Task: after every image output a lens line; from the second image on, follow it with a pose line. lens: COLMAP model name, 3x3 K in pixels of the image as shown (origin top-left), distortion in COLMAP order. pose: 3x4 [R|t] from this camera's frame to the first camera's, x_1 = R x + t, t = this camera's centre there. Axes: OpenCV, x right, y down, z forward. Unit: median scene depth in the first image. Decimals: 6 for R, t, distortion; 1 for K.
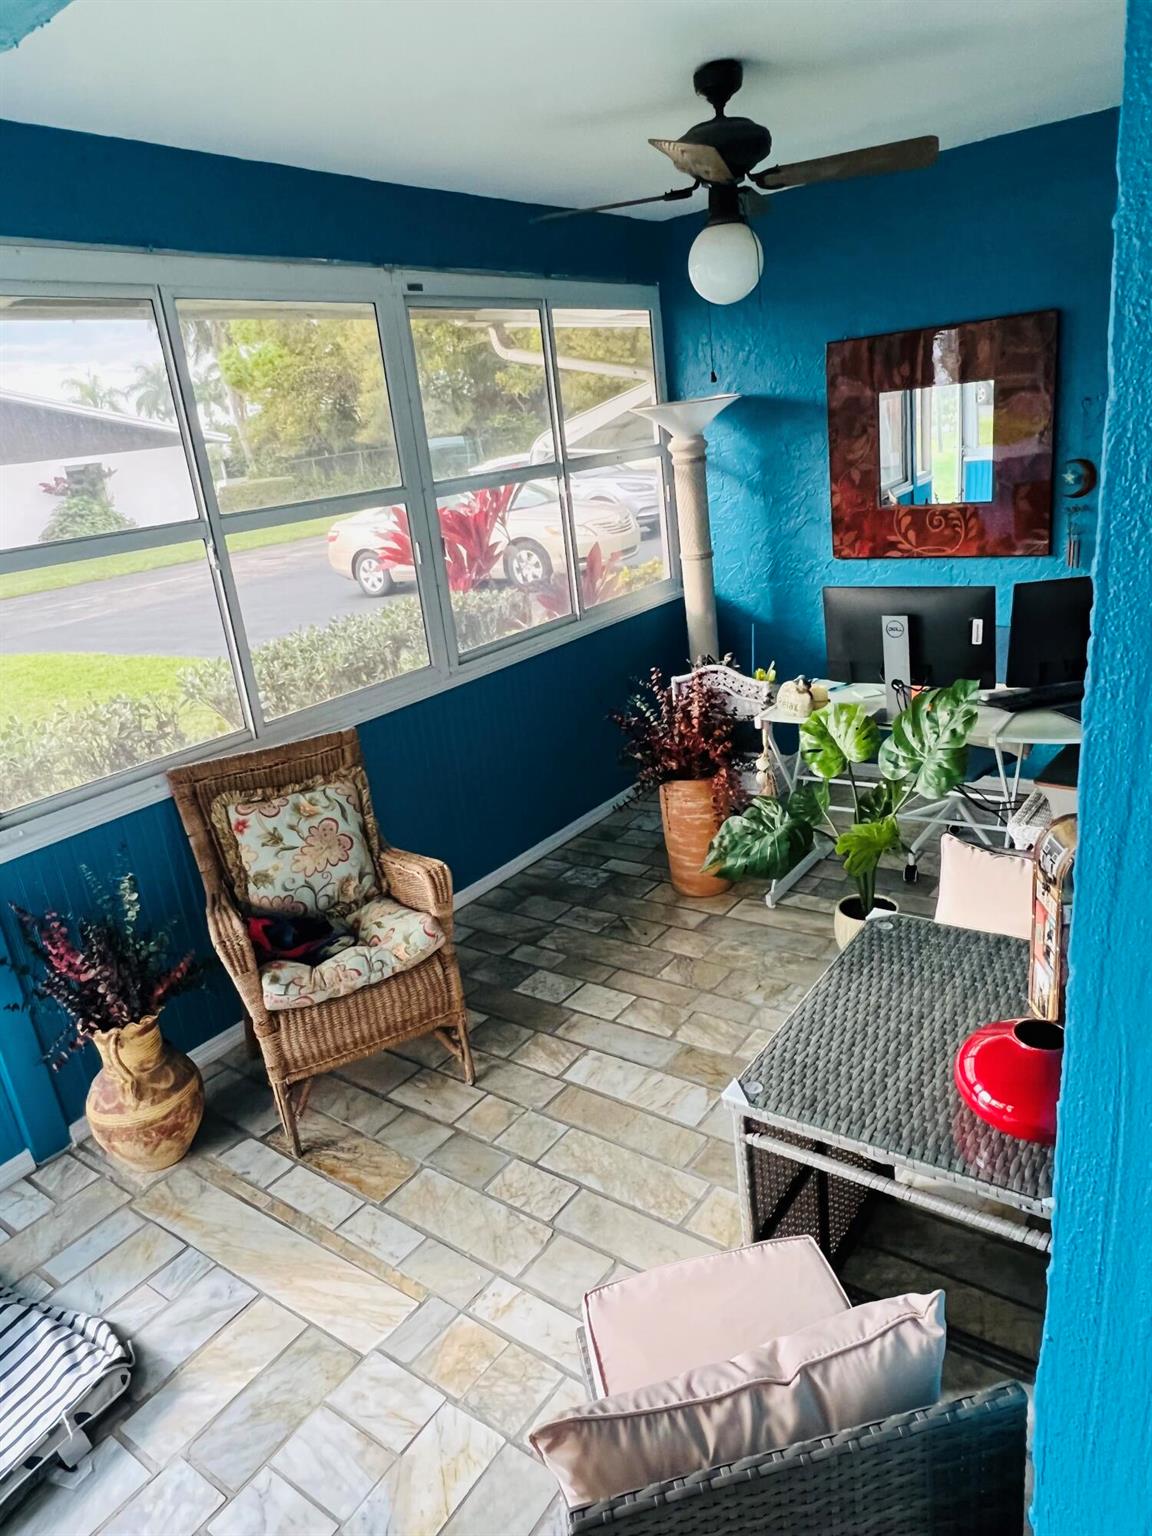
lens RADIAL K [[999.1, 0, 577.6], [0, 999.1, 765.0], [0, 0, 1]] dist [0.000195, -0.004971]
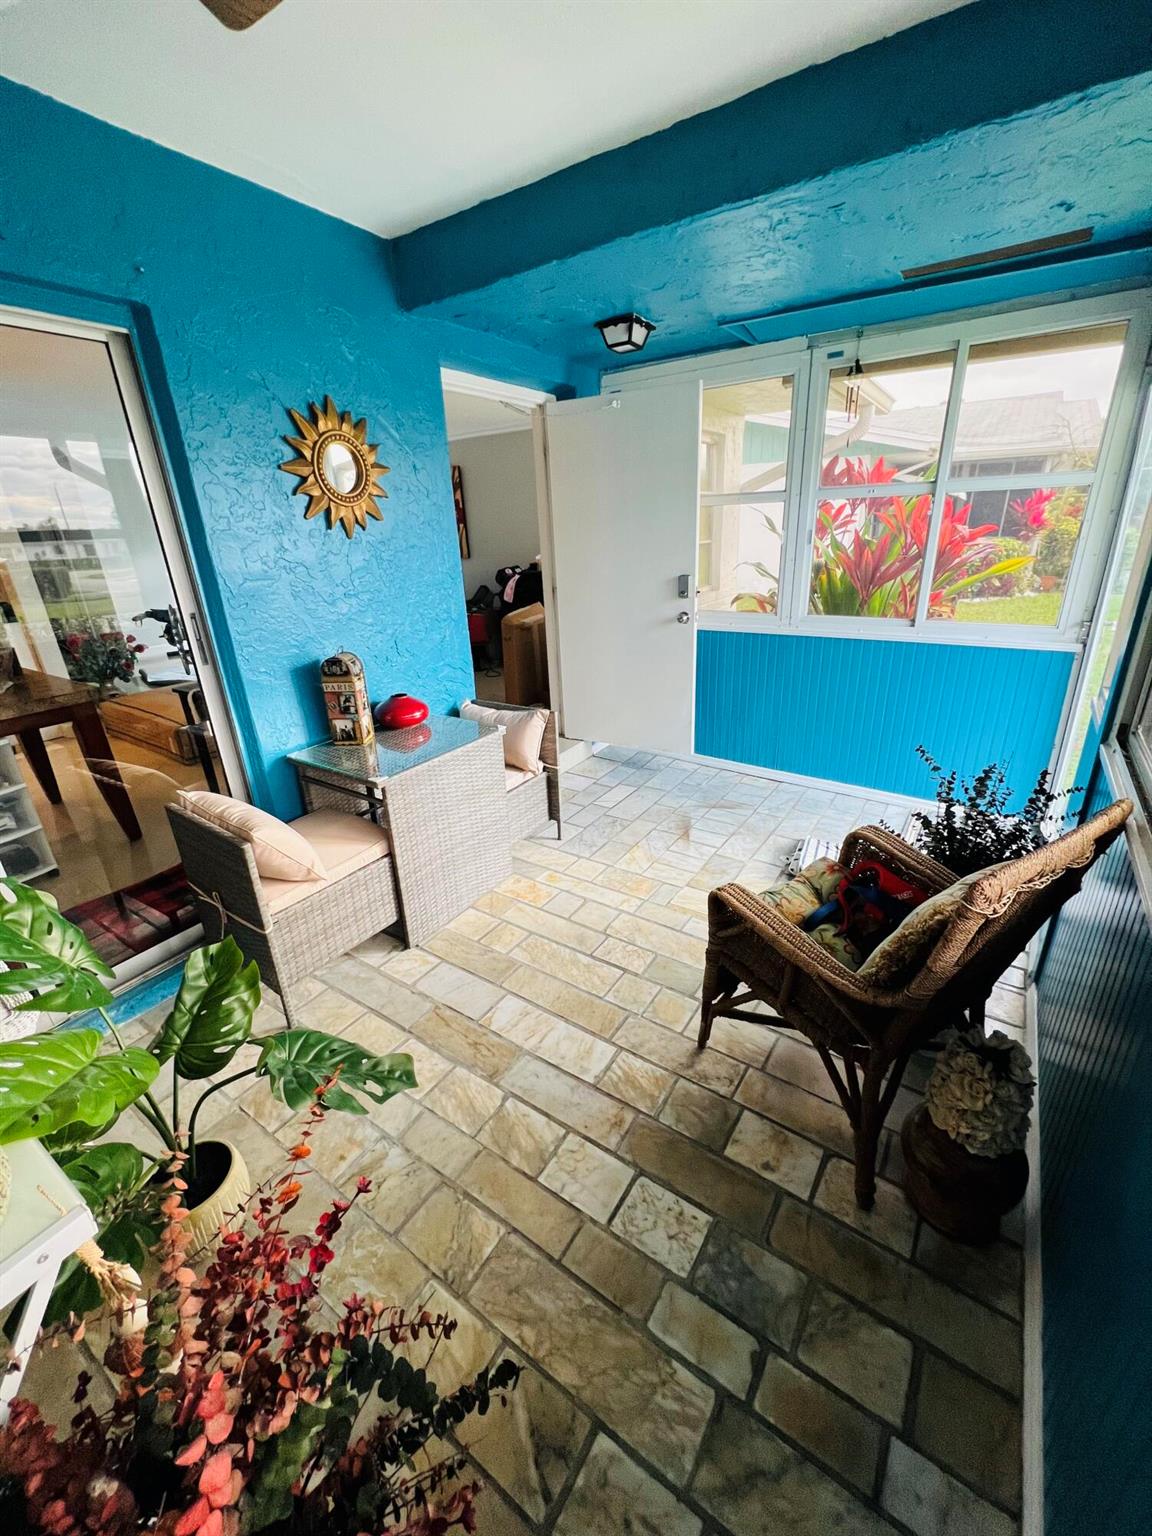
lens RADIAL K [[614.7, 0, 582.1], [0, 614.7, 764.9], [0, 0, 1]] dist [-0.001041, -0.000161]
pose [[-0.987689, 0.155732, 0.014733, -0.035782], [0.128081, 0.751039, 0.647716, -0.345696], [0.089805, 0.641629, -0.761739, 1.283023]]
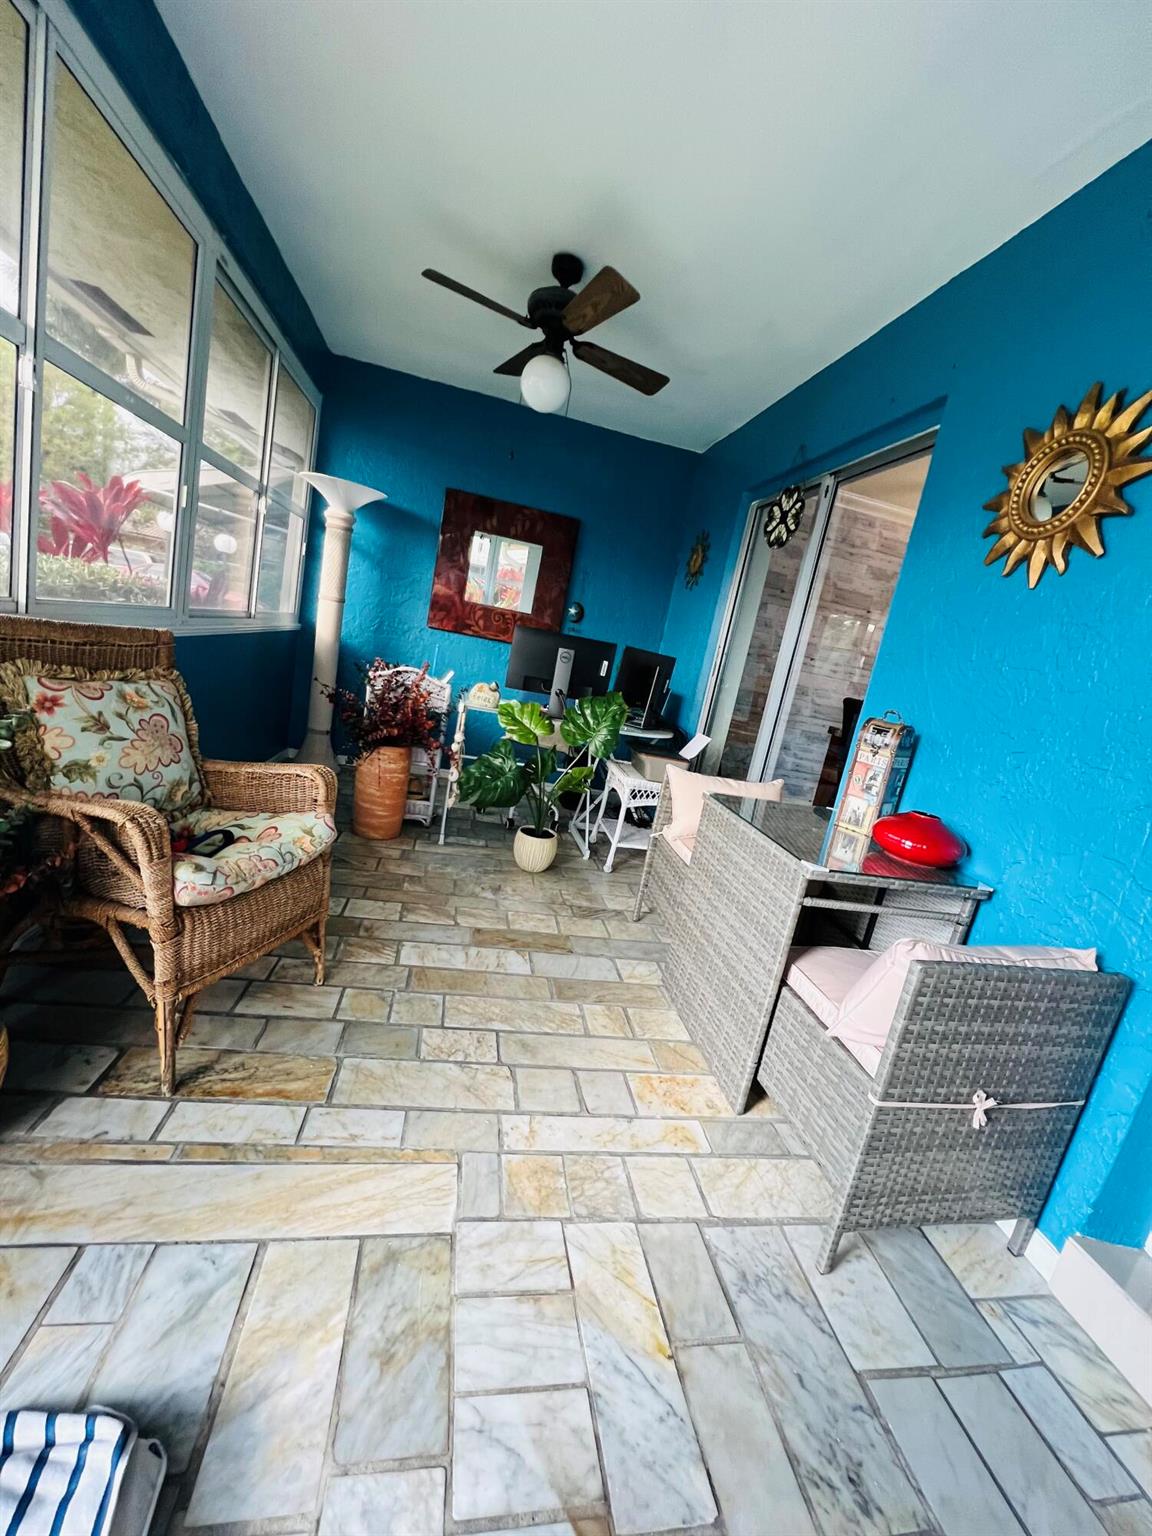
lens RADIAL K [[614.7, 0, 584.4], [0, 614.7, 763.1], [0, 0, 1]] dist [-0.001041, -0.000161]
pose [[0.648589, 0.098957, 0.754679, -0.426447], [-0.019721, 0.993364, -0.113305, 0.156581], [-0.760883, 0.058606, 0.646237, 0.361903]]
